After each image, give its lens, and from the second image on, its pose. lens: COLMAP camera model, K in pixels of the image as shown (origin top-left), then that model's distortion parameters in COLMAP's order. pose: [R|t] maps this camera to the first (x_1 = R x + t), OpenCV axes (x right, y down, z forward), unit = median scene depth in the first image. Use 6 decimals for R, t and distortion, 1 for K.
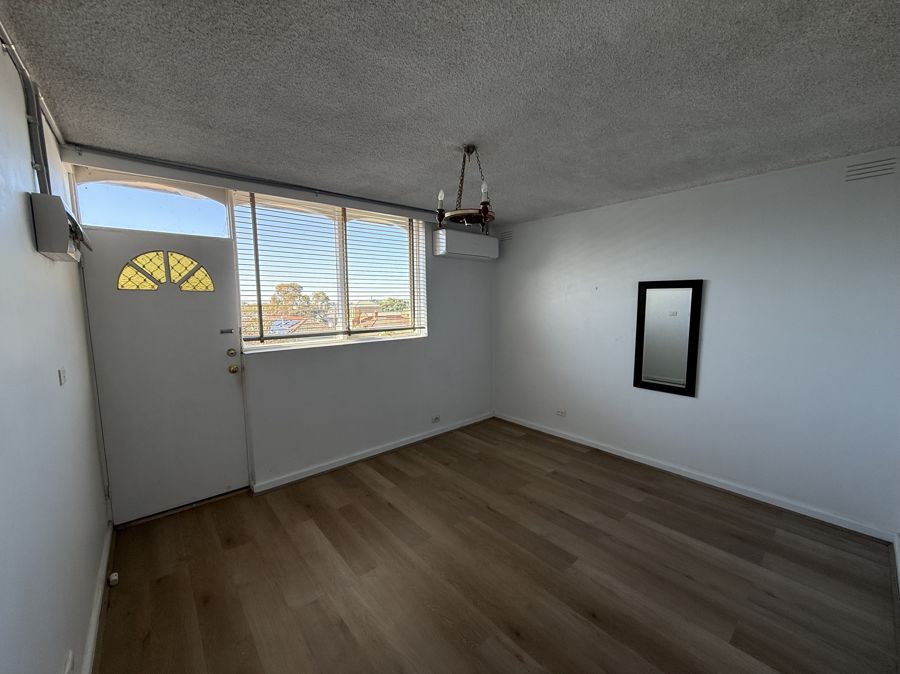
lens RADIAL K [[357.0, 0, 449.6], [0, 357.0, 339.4], [0, 0, 1]] dist [-0.000828, -0.000237]
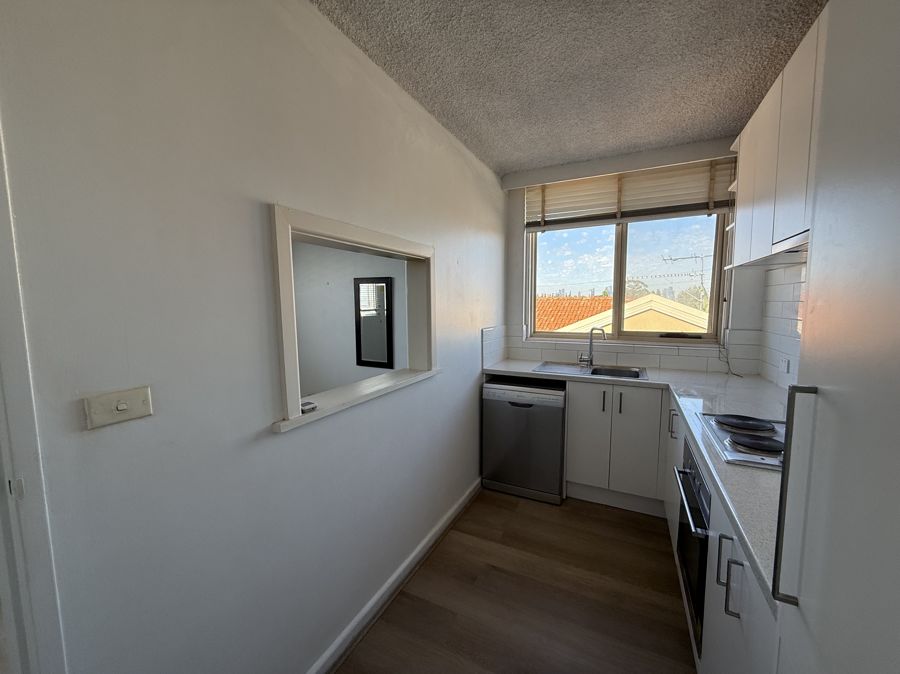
lens RADIAL K [[357.0, 0, 449.6], [0, 357.0, 339.4], [0, 0, 1]] dist [-0.000828, -0.000237]
pose [[0.920515, -0.037420, 0.388911, 0.375228], [0.041256, 0.999147, -0.001513, 0.065418], [-0.388523, 0.017438, 0.921274, -0.248666]]
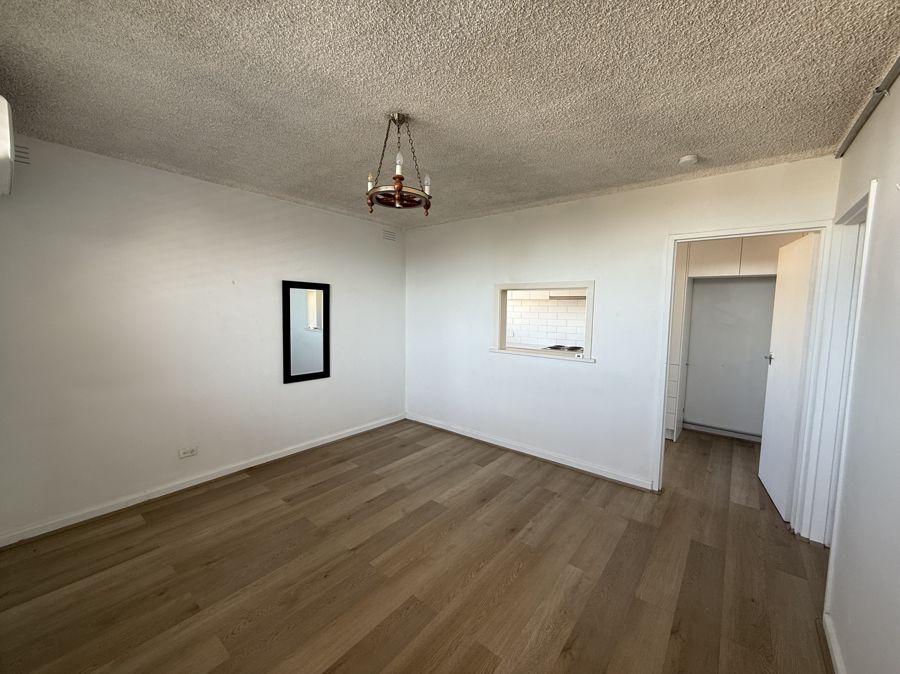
lens RADIAL K [[357.0, 0, 449.6], [0, 357.0, 339.4], [0, 0, 1]] dist [-0.000828, -0.000237]
pose [[-0.179221, -0.084197, 0.980199, -0.609398], [0.086704, 0.991103, 0.100986, -0.060187], [-0.979981, 0.103086, -0.170326, 0.773445]]
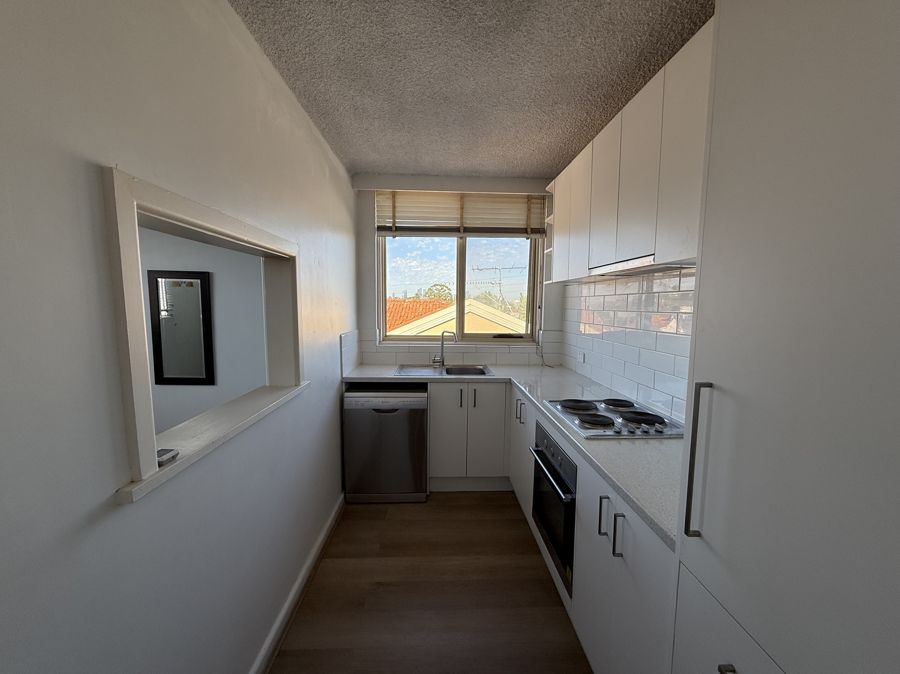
lens RADIAL K [[357.0, 0, 449.6], [0, 357.0, 339.4], [0, 0, 1]] dist [-0.000828, -0.000237]
pose [[0.620074, -0.063099, 0.782002, 0.303973], [0.068183, 0.997323, 0.026409, 0.047615], [-0.781575, 0.036943, 0.622717, -0.178794]]
